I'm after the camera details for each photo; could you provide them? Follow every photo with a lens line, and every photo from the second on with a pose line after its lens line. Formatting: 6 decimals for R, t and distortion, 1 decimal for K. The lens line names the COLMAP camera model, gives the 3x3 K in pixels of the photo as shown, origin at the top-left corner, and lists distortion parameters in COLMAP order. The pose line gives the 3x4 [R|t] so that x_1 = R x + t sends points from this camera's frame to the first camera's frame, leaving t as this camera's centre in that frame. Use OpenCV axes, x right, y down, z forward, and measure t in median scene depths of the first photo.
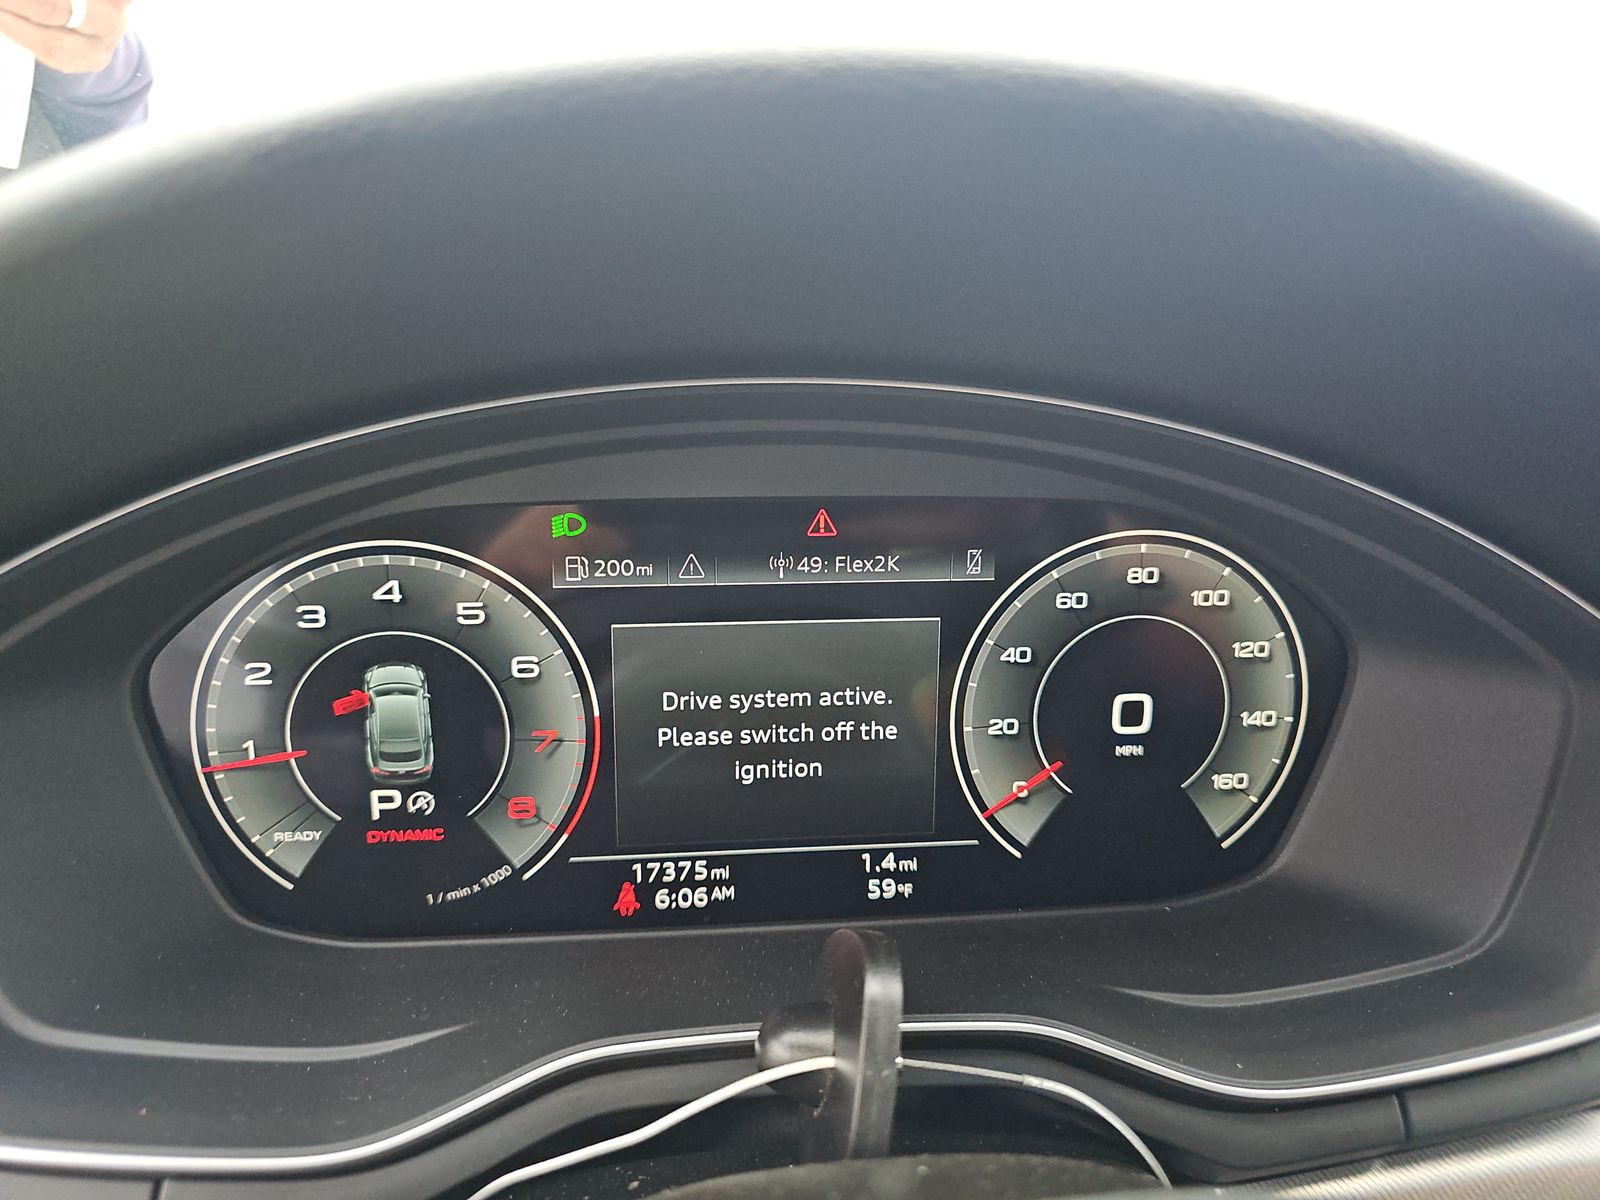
lens RADIAL K [[1057.2, 0, 812.5], [0, 1057.2, 582.3], [0, 0, 1]] dist [0.006864, -0.005566]
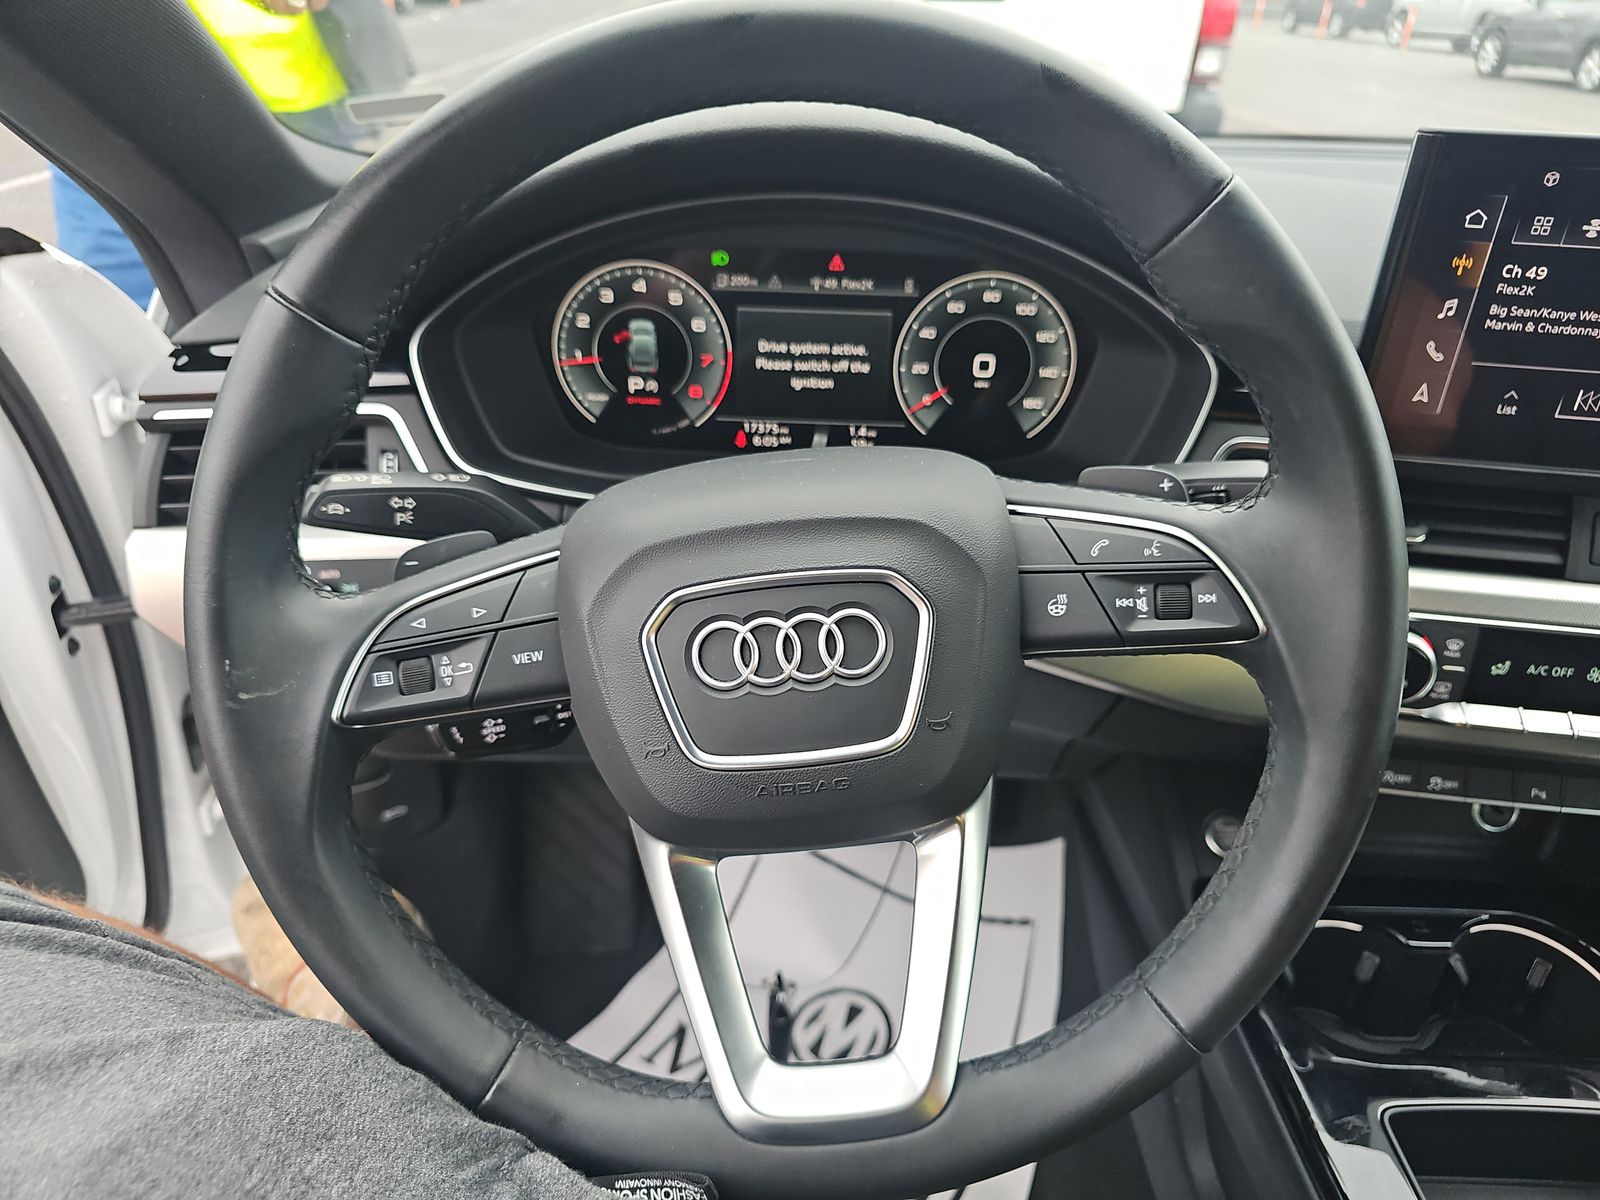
lens RADIAL K [[1057.2, 0, 813.1], [0, 1057.2, 596.5], [0, 0, 1]] dist [0.006864, -0.005566]
pose [[0.987870, 0.085083, -0.129899, 0.285435], [-0.050452, 0.967009, 0.249697, 0.061592], [0.146858, -0.240115, 0.959572, -1.160867]]
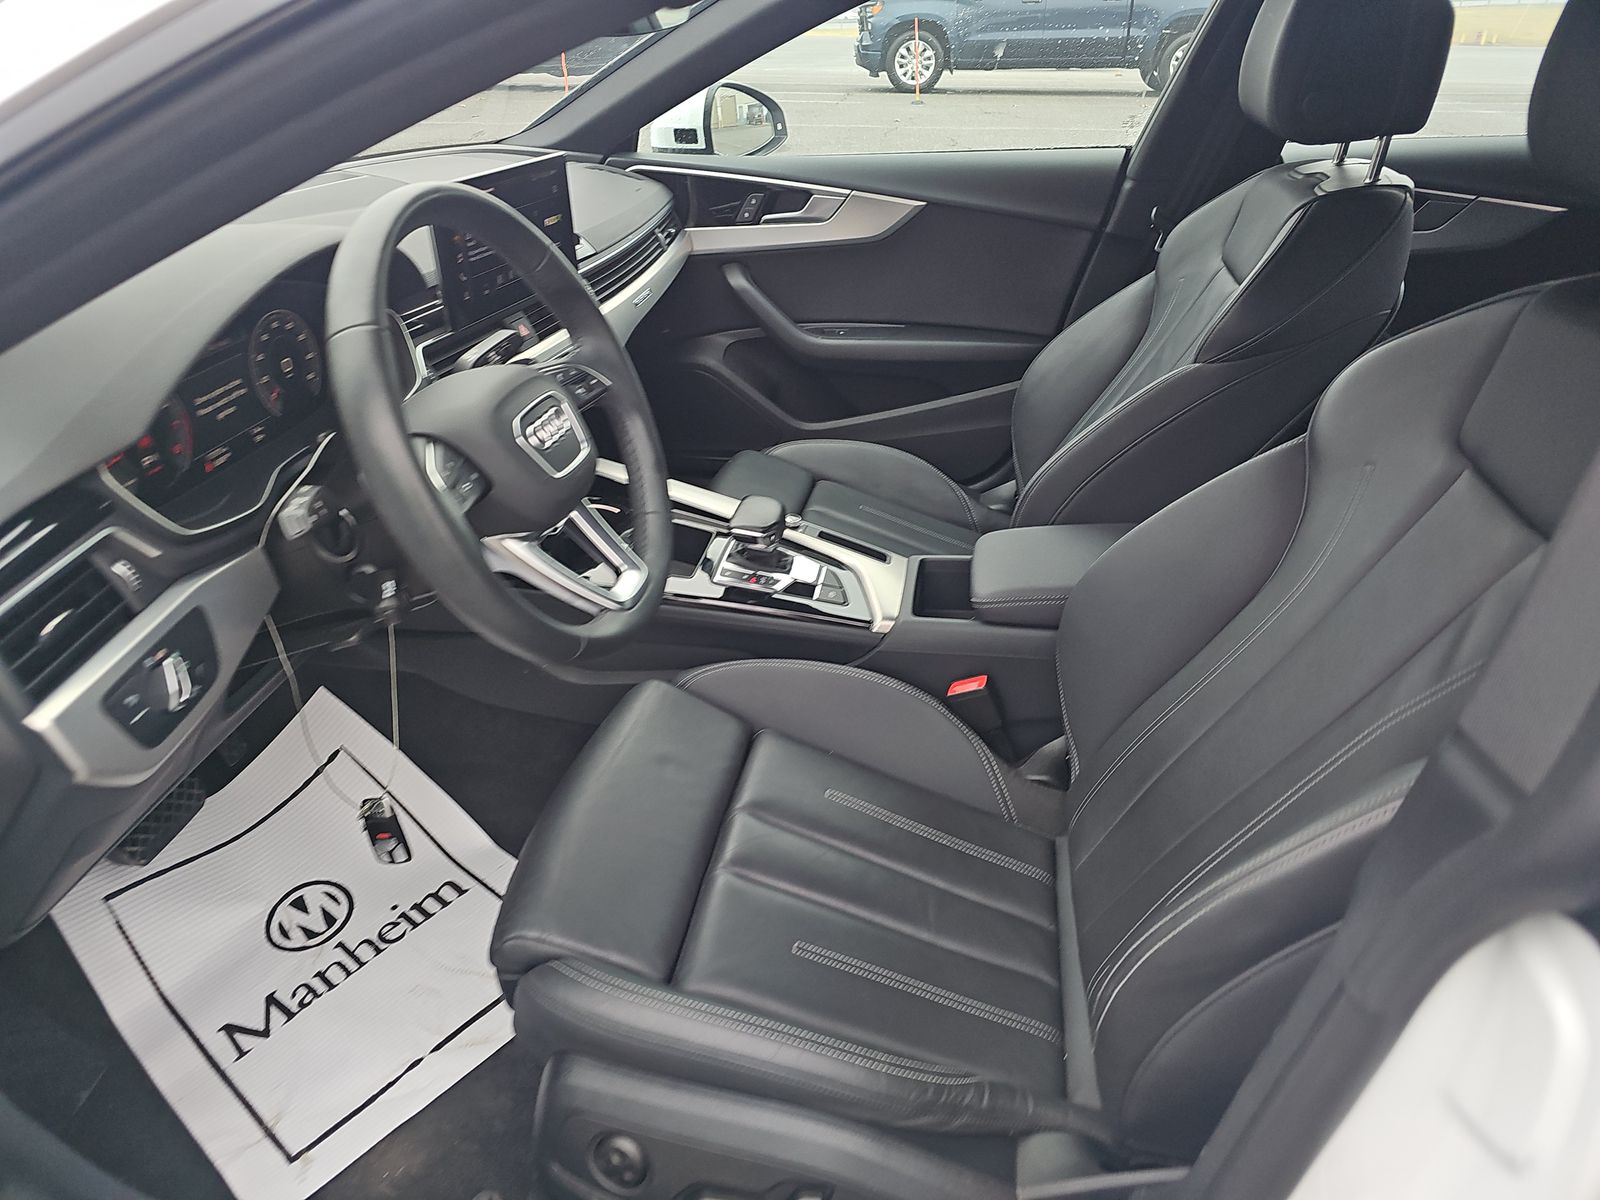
lens RADIAL K [[1057.2, 0, 789.0], [0, 1057.2, 602.9], [0, 0, 1]] dist [0.006864, -0.005566]
pose [[0.294104, -0.492659, 0.819018, -2.536985], [0.240668, 0.867478, 0.435387, -0.327162], [-0.924977, 0.069062, 0.373695, -1.844316]]
